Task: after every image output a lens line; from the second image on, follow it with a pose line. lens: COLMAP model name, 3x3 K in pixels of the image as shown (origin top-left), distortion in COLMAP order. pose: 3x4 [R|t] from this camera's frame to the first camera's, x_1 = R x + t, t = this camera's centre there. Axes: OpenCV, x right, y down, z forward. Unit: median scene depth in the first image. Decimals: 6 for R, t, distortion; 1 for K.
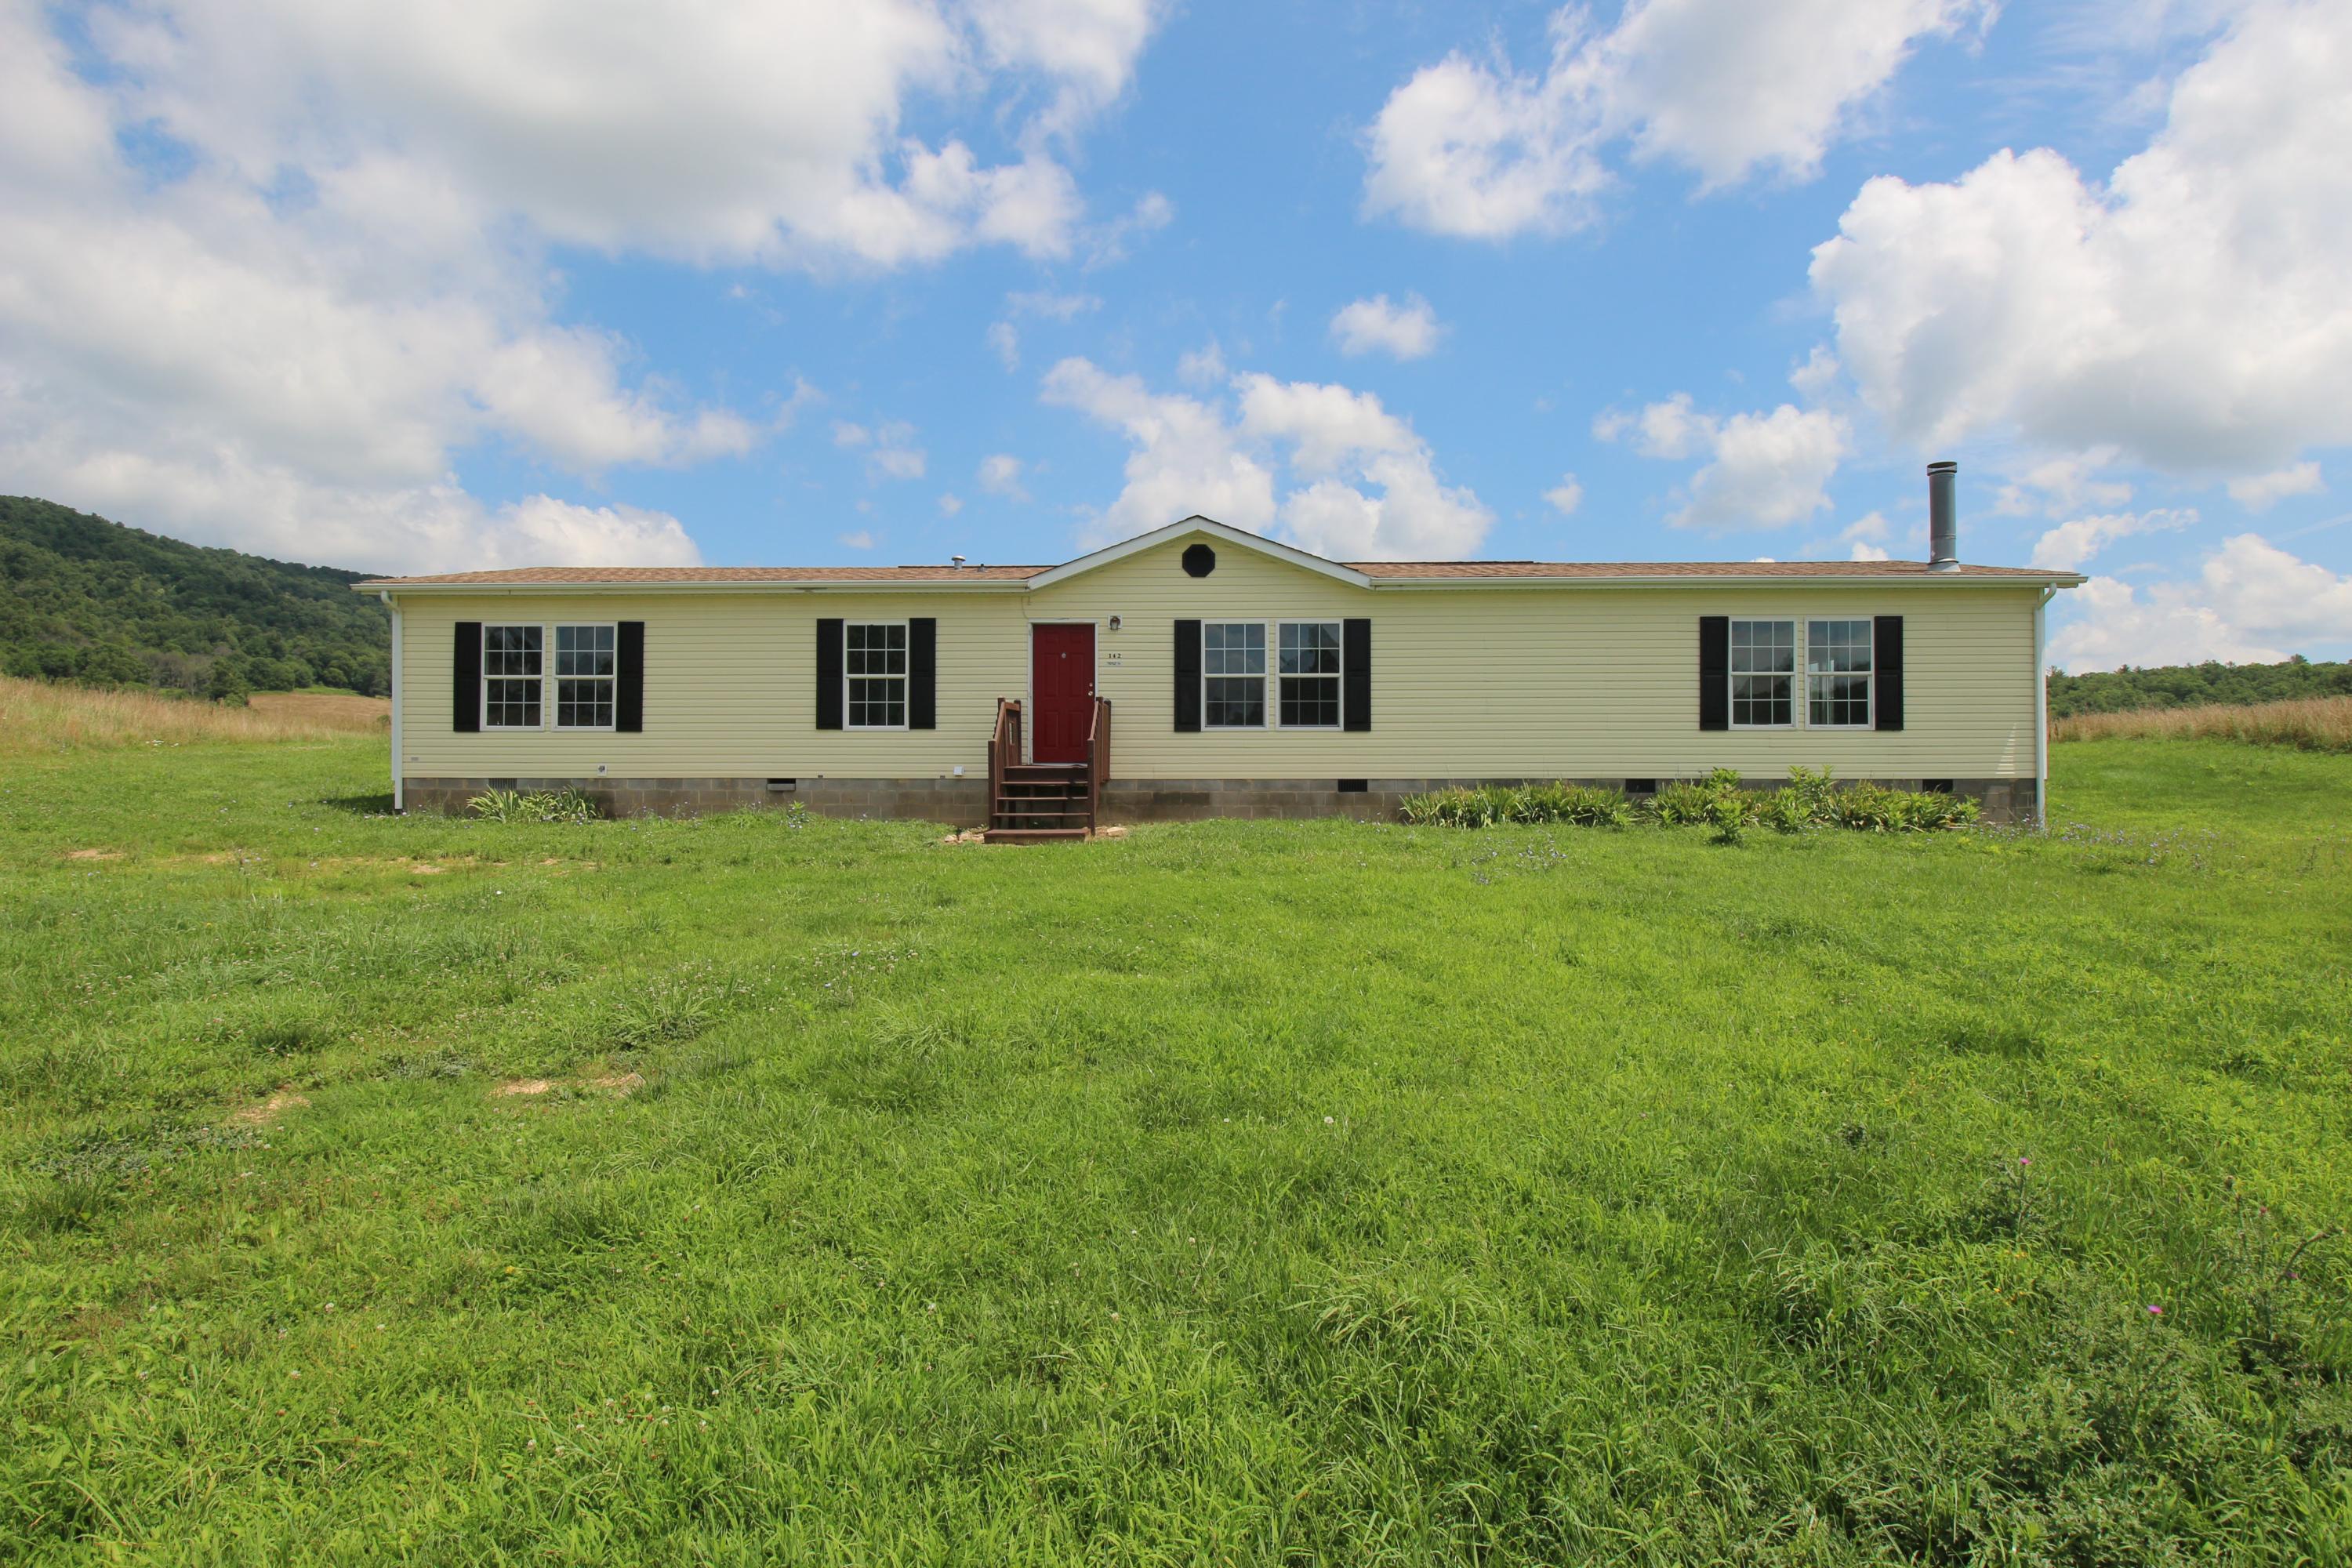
lens RADIAL K [[1412.3, 0, 1176.0], [0, 1412.3, 784.0], [0, 0, 1]] dist [-0.016493, -0.000713]
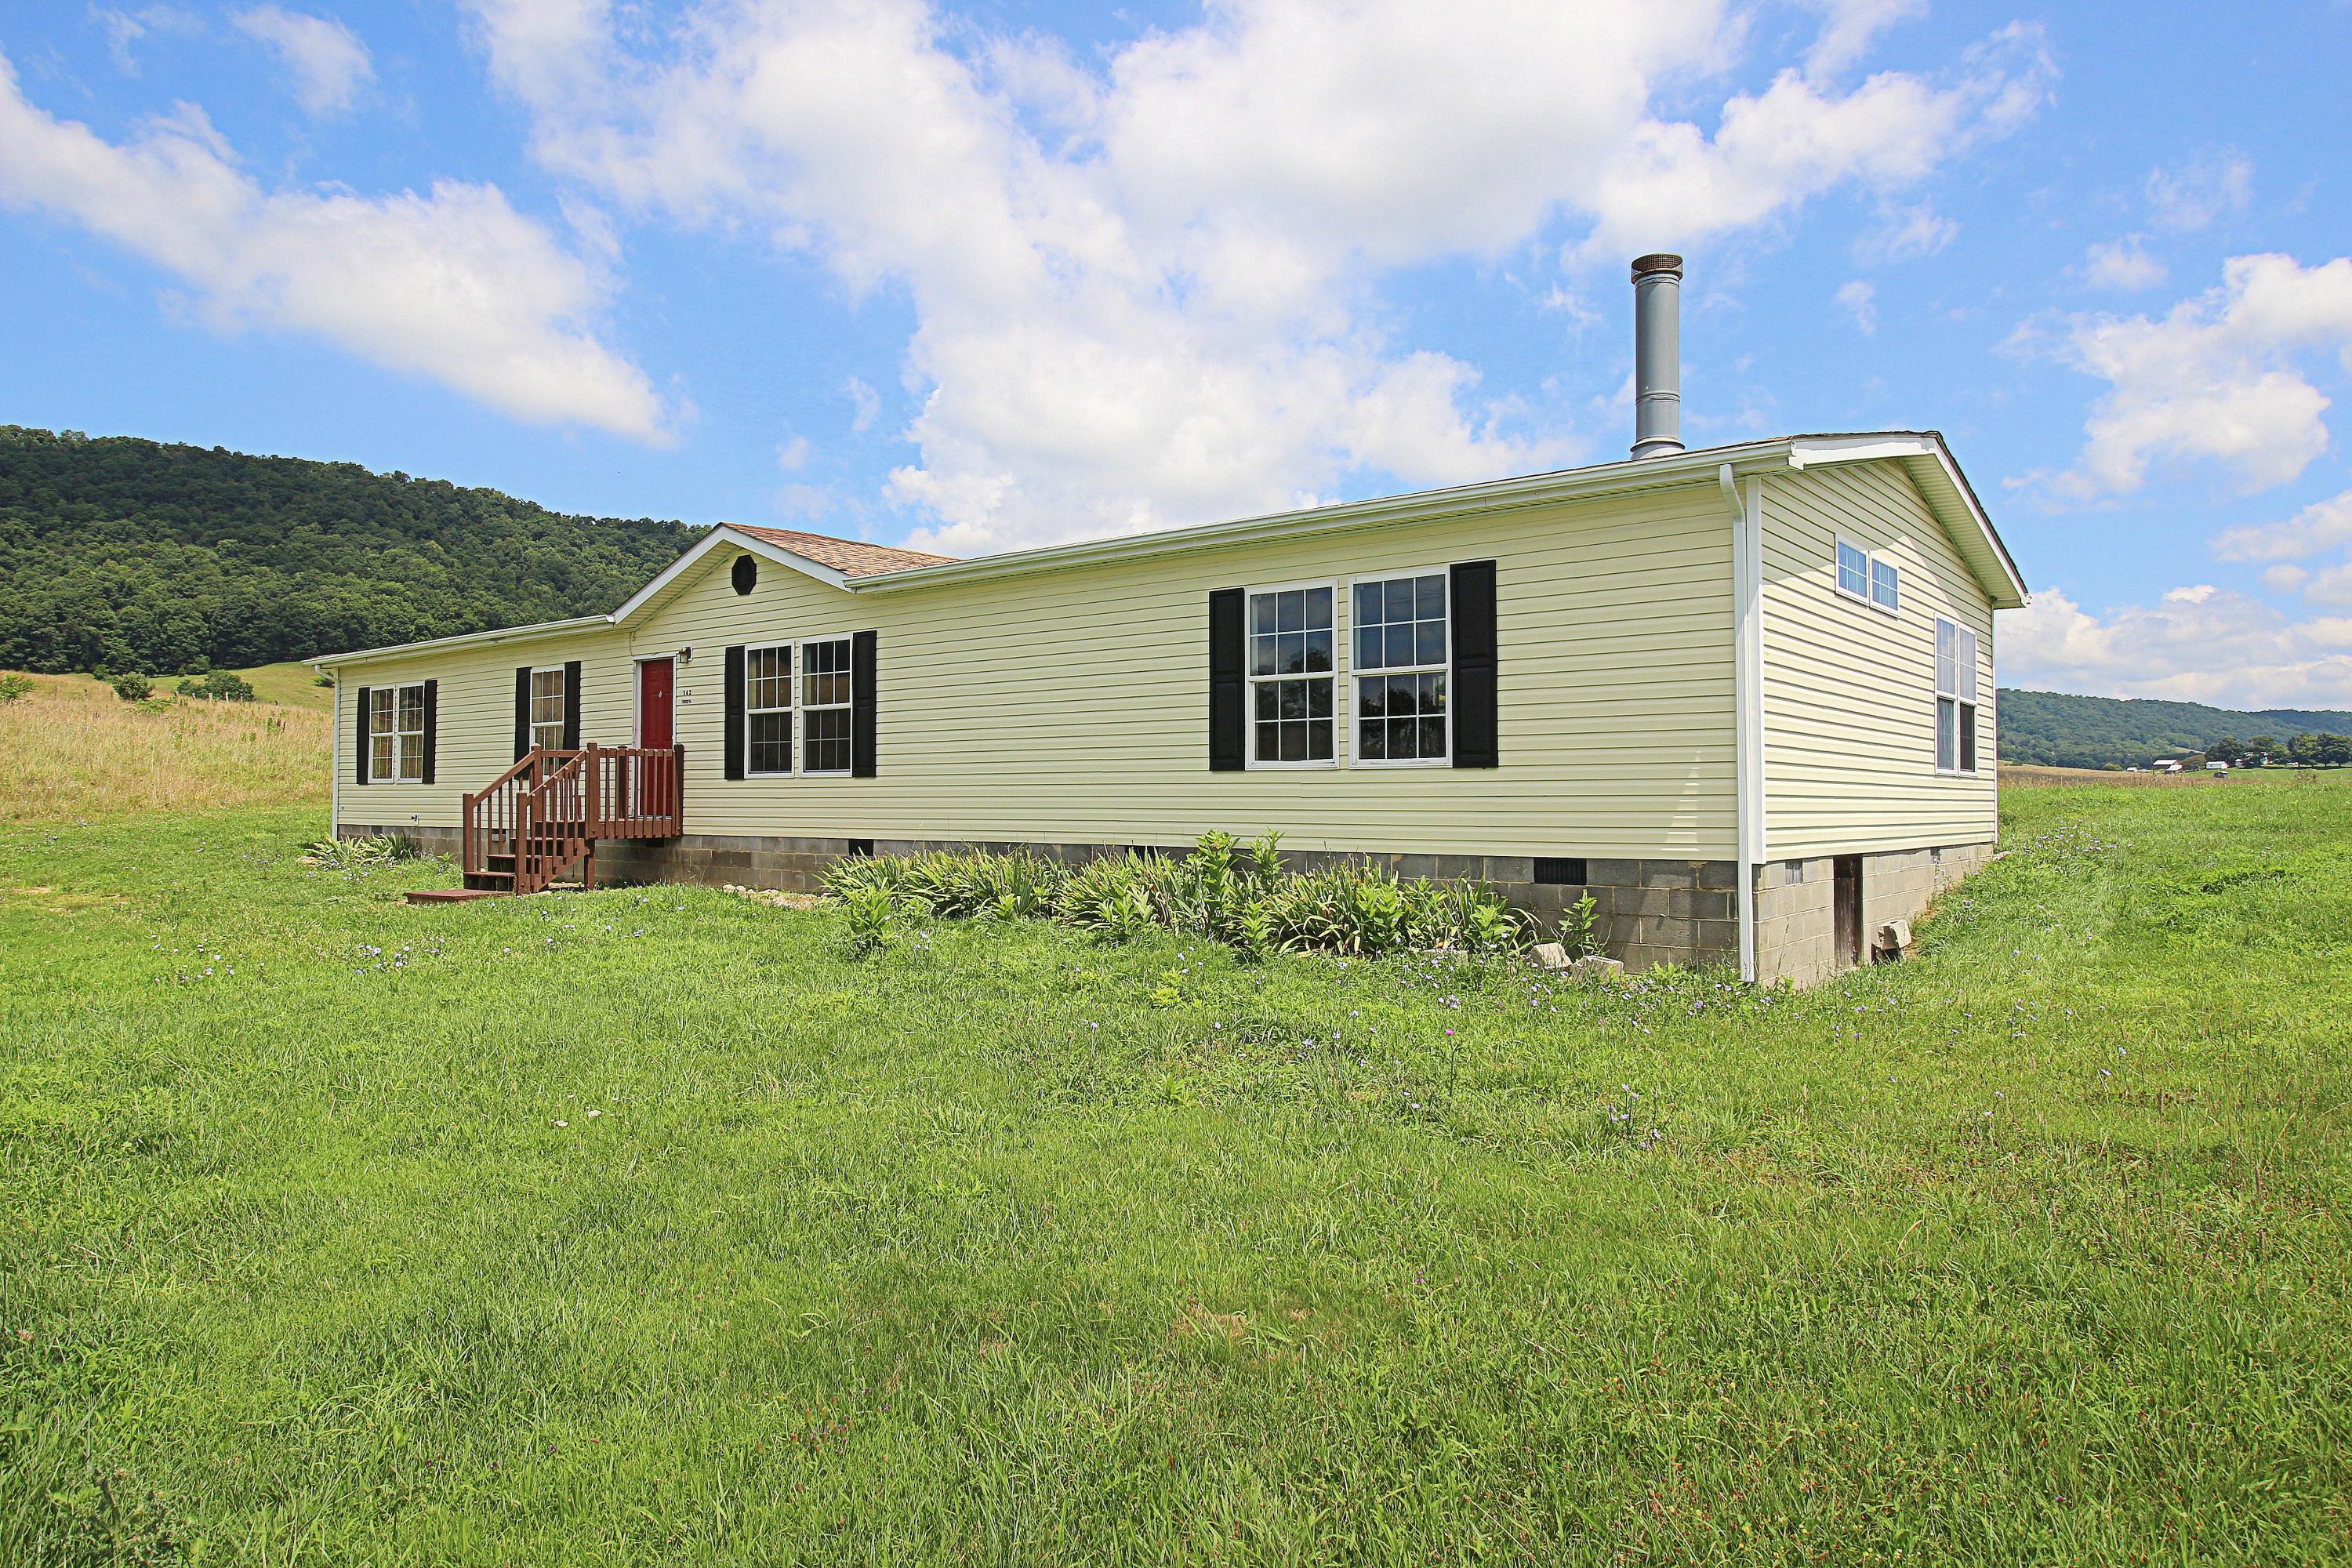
lens RADIAL K [[1476.9, 0, 1176.0], [0, 1476.9, 784.0], [0, 0, 1]] dist [0.003328, -0.000199]
pose [[0.794718, -0.006440, -0.606945, 0.748820], [-0.005963, 0.999813, -0.018417, -0.019631], [0.606950, 0.018255, 0.794531, 0.459521]]
